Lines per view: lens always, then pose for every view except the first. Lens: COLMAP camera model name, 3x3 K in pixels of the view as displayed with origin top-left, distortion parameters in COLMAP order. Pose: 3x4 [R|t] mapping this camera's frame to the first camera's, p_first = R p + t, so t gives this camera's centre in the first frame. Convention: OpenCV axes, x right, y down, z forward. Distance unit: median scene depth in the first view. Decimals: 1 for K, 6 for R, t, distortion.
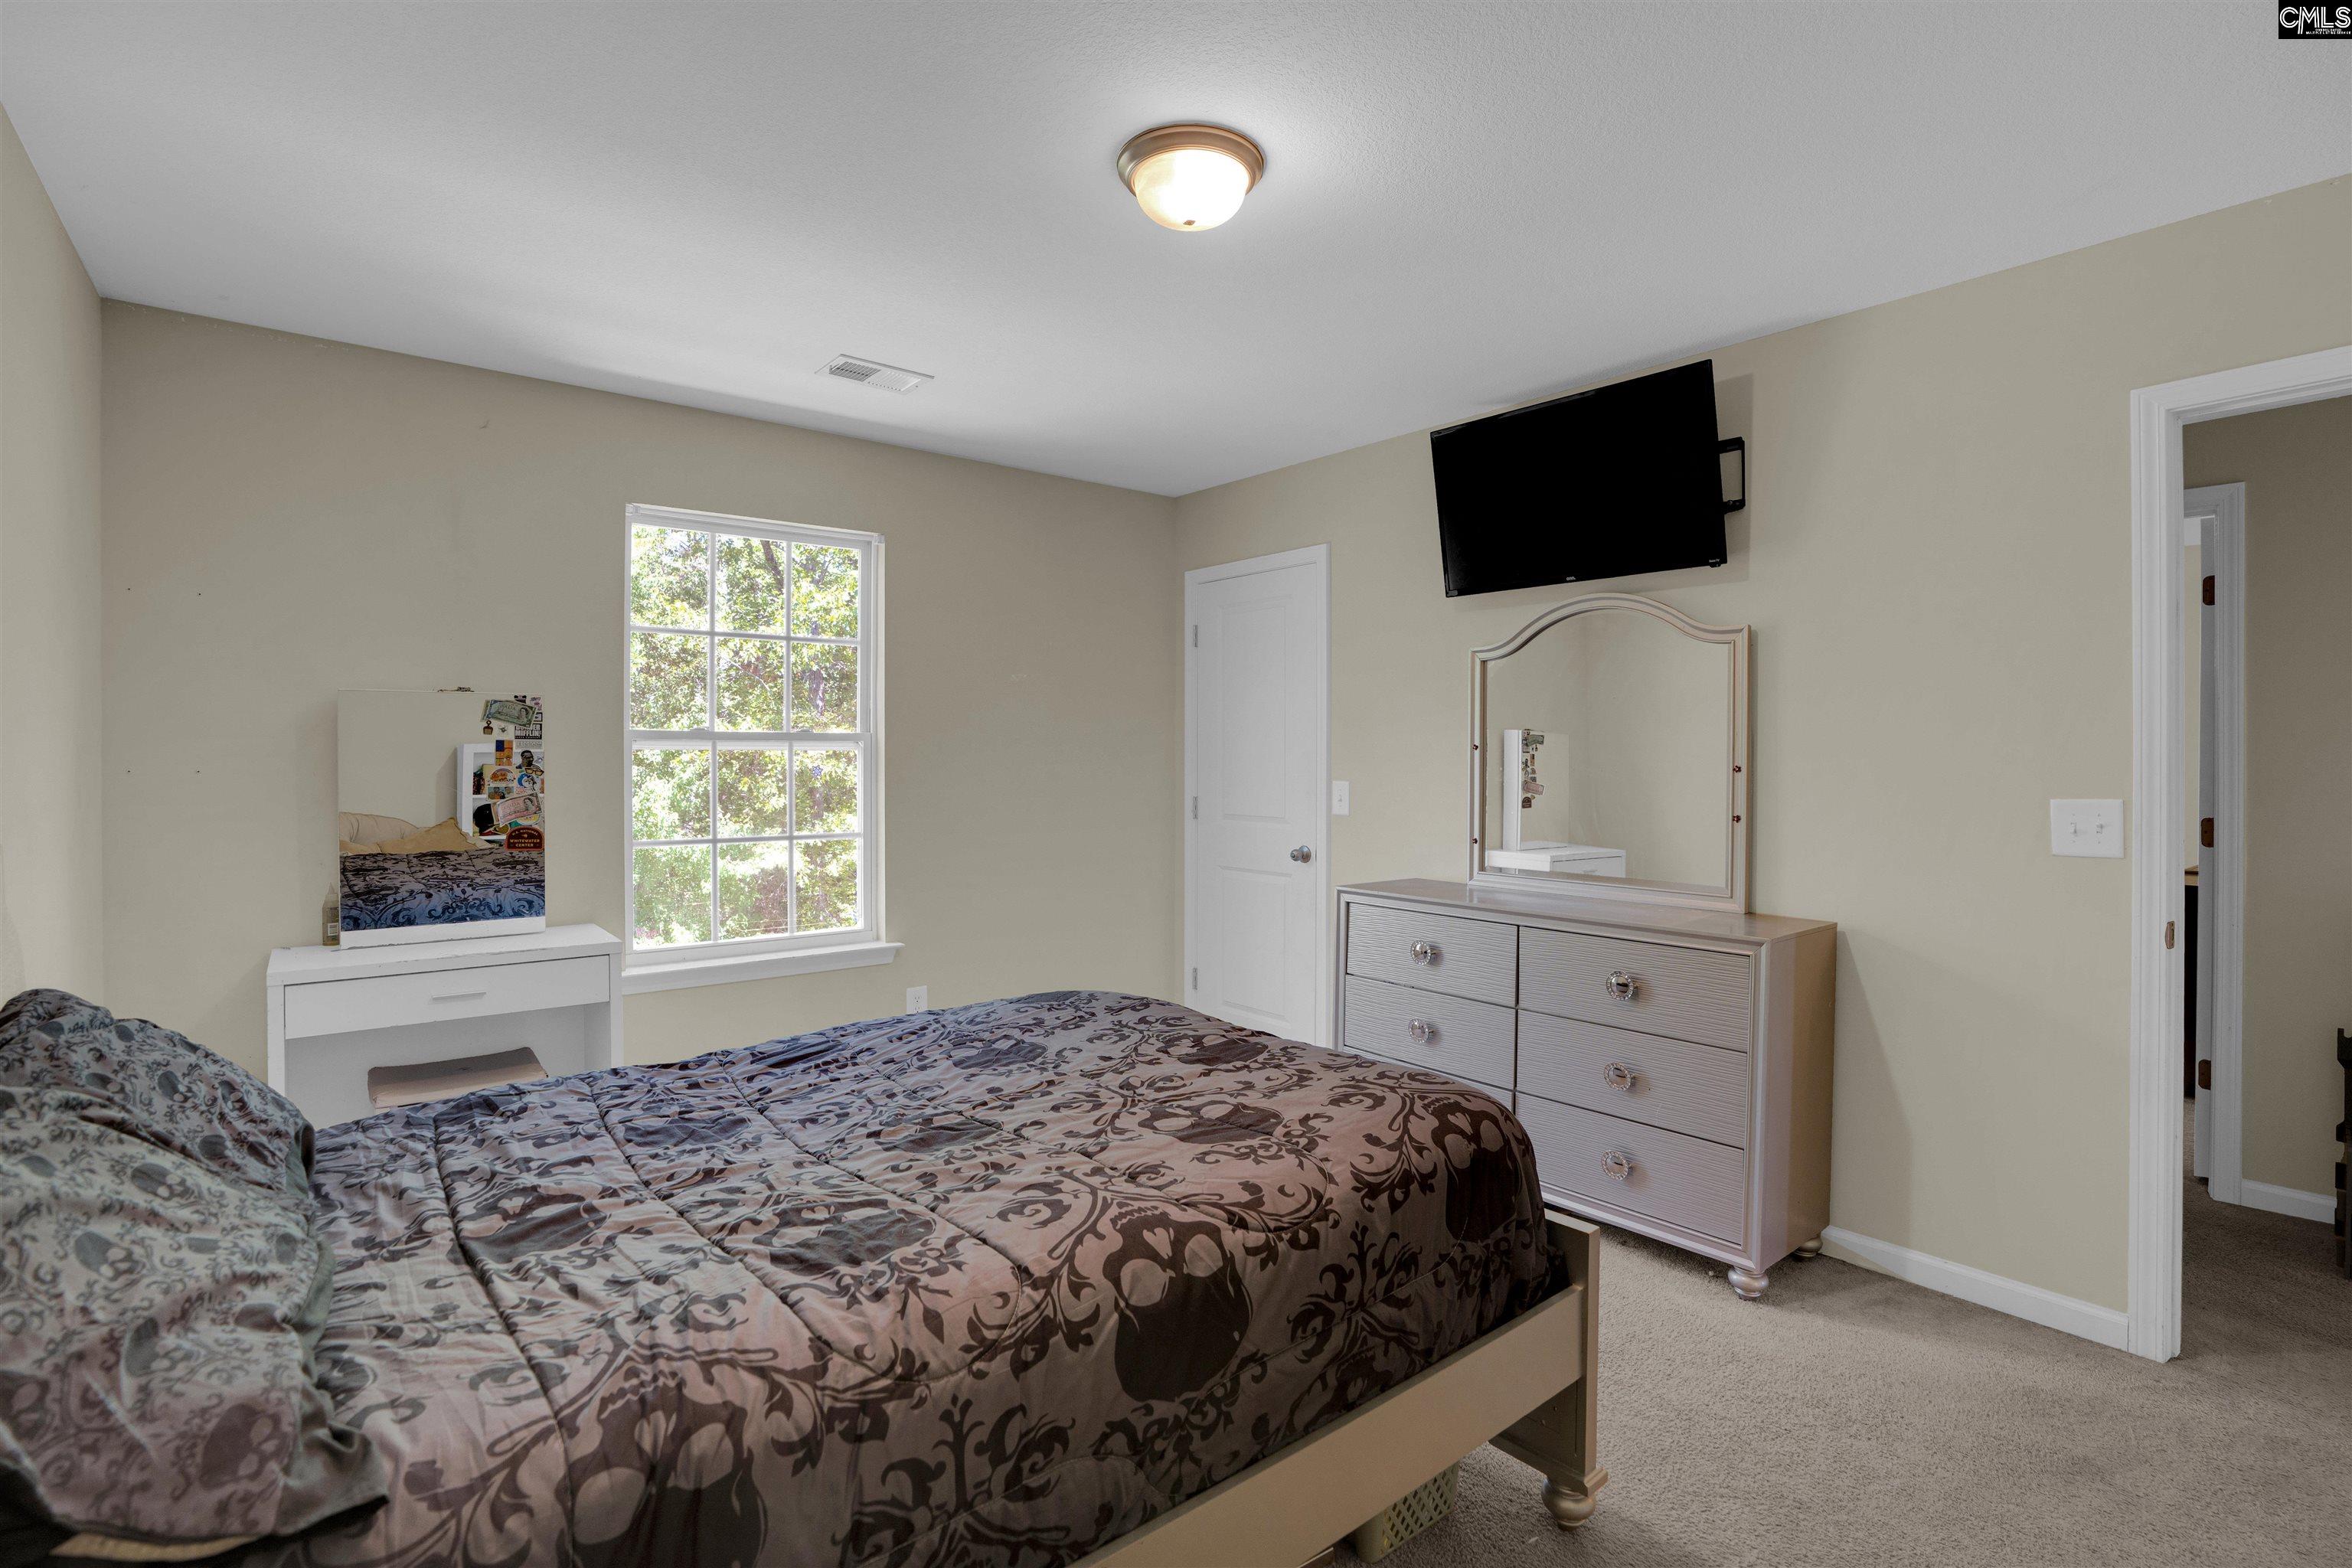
lens RADIAL K [[1106.8, 0, 1171.2], [0, 1106.8, 772.7], [0, 0, 1]] dist [-0.035451, 0.000274]
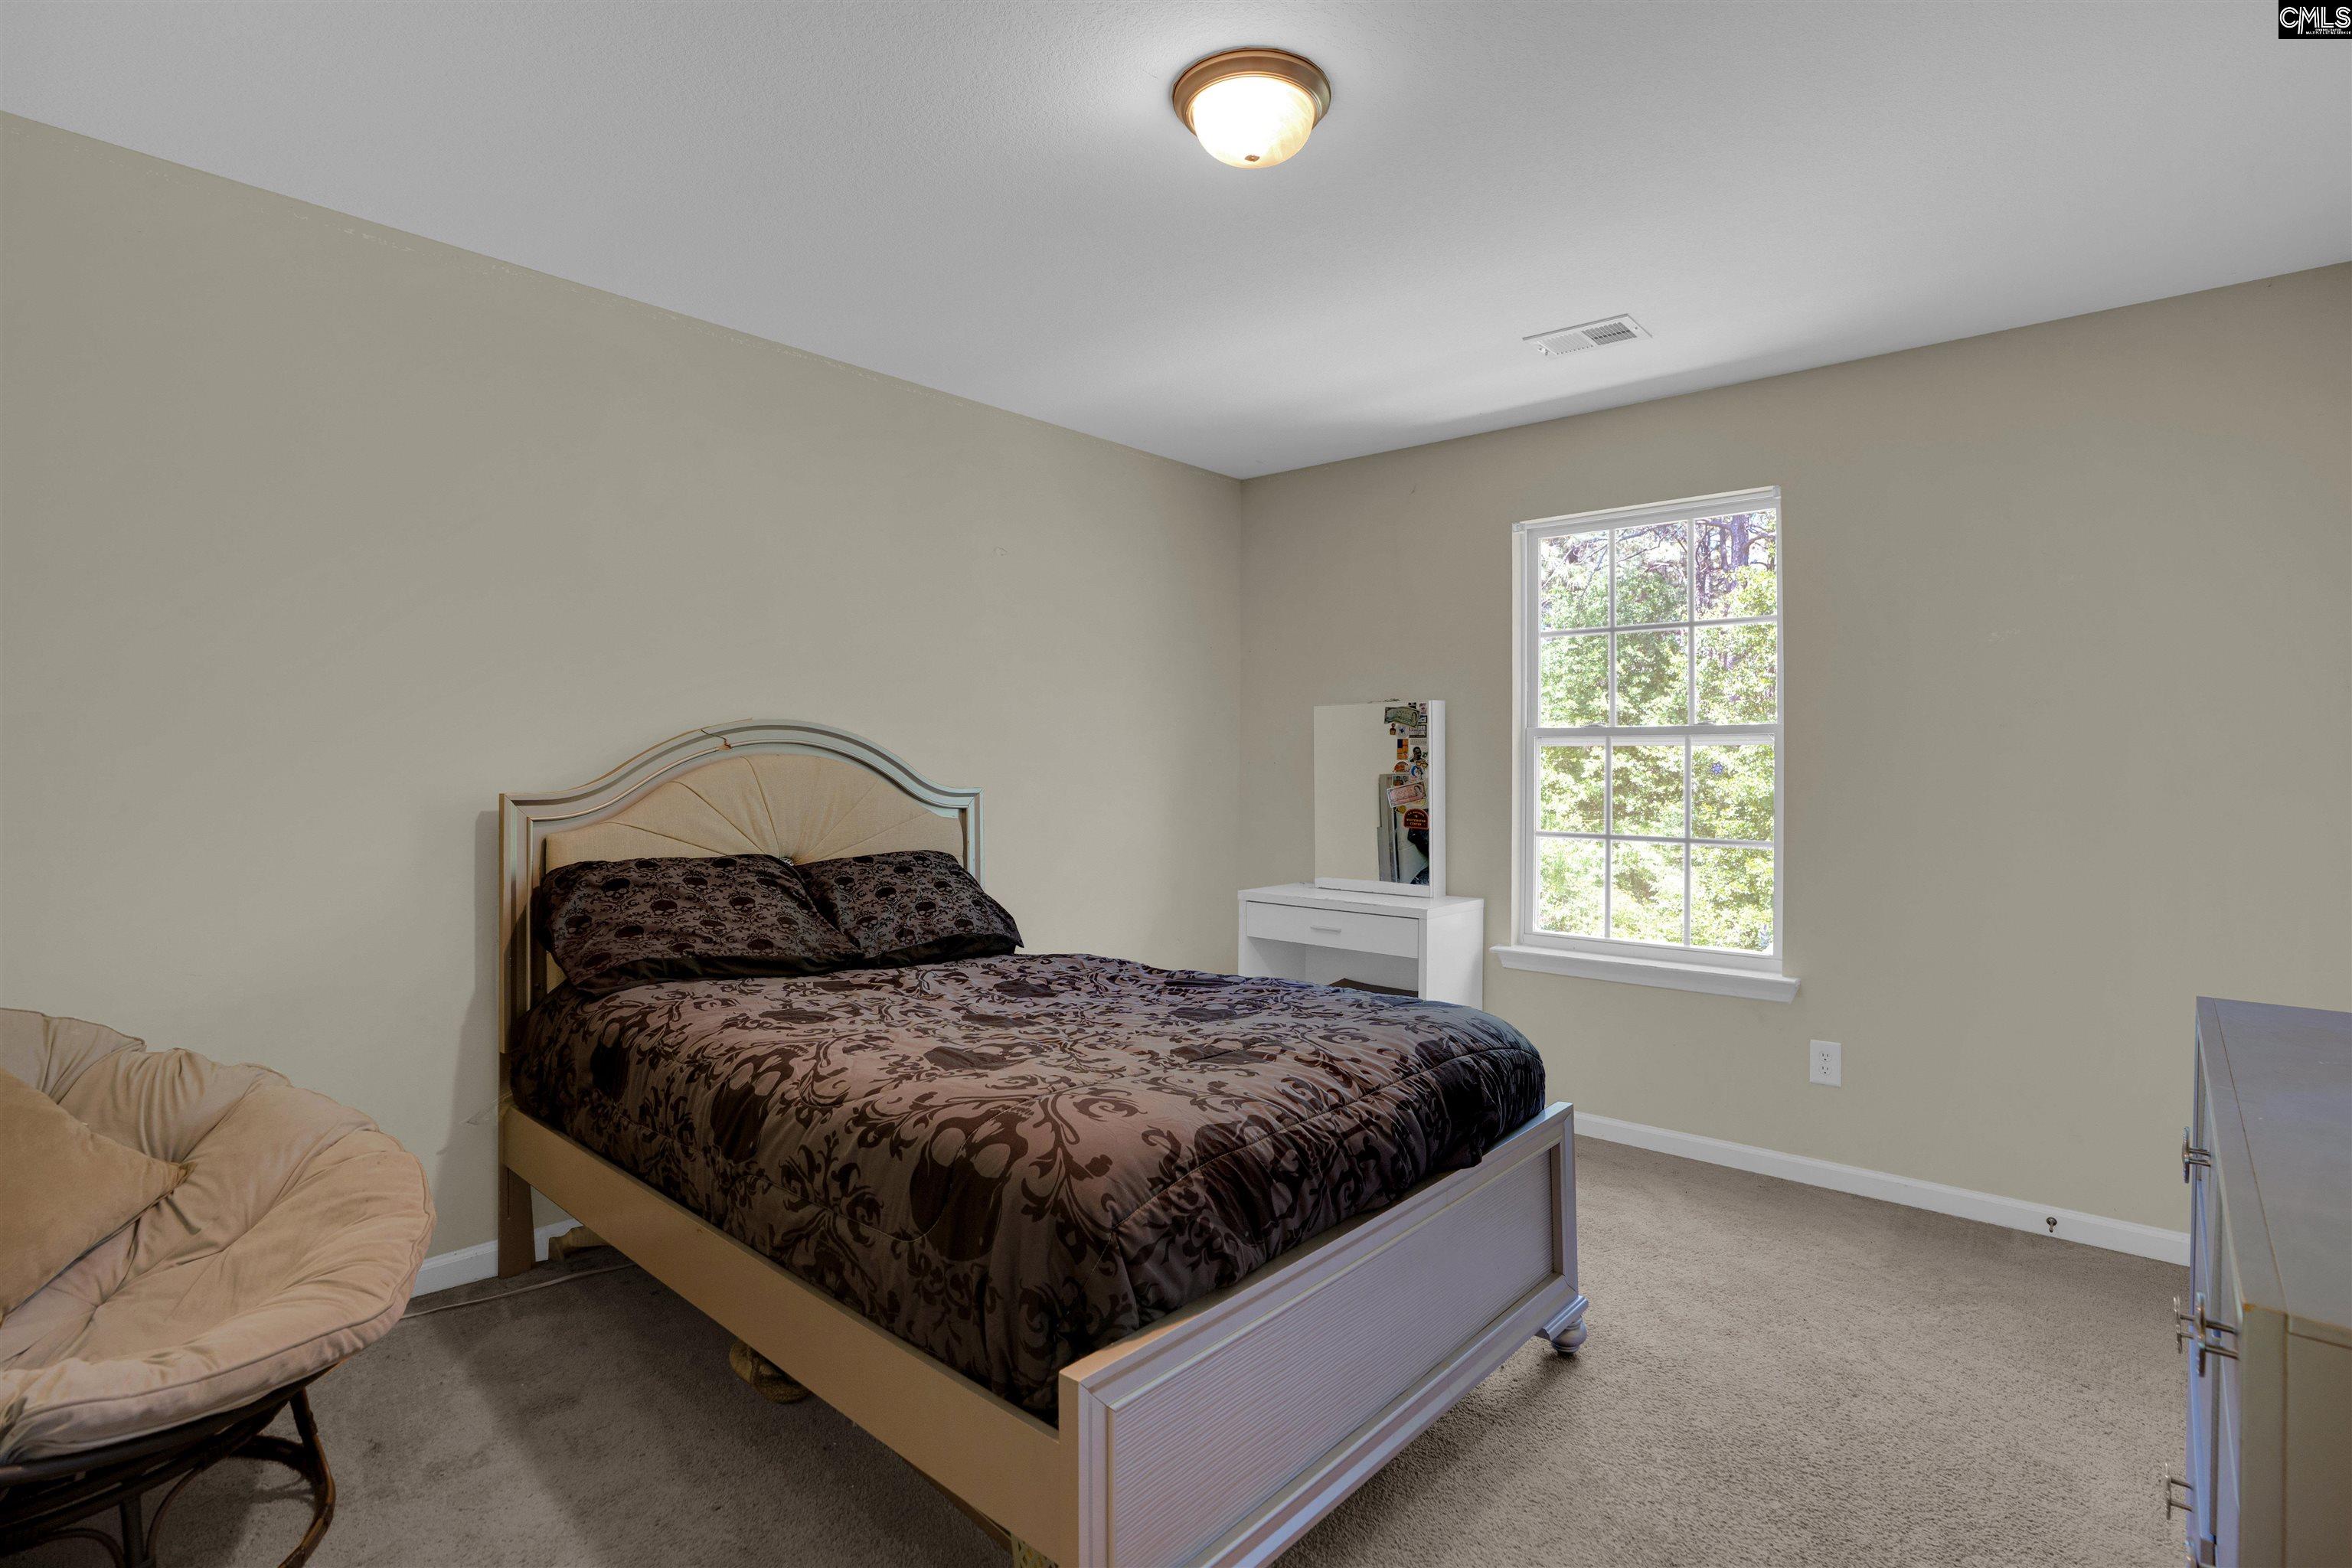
lens RADIAL K [[1106.8, 0, 1162.9], [0, 1106.8, 774.2], [0, 0, 1]] dist [-0.035451, 0.000274]
pose [[0.152701, 0.005861, -0.988255, 1.142331], [-0.021675, 0.999762, 0.002581, 0.025882], [0.988035, 0.021026, 0.152791, 0.985037]]
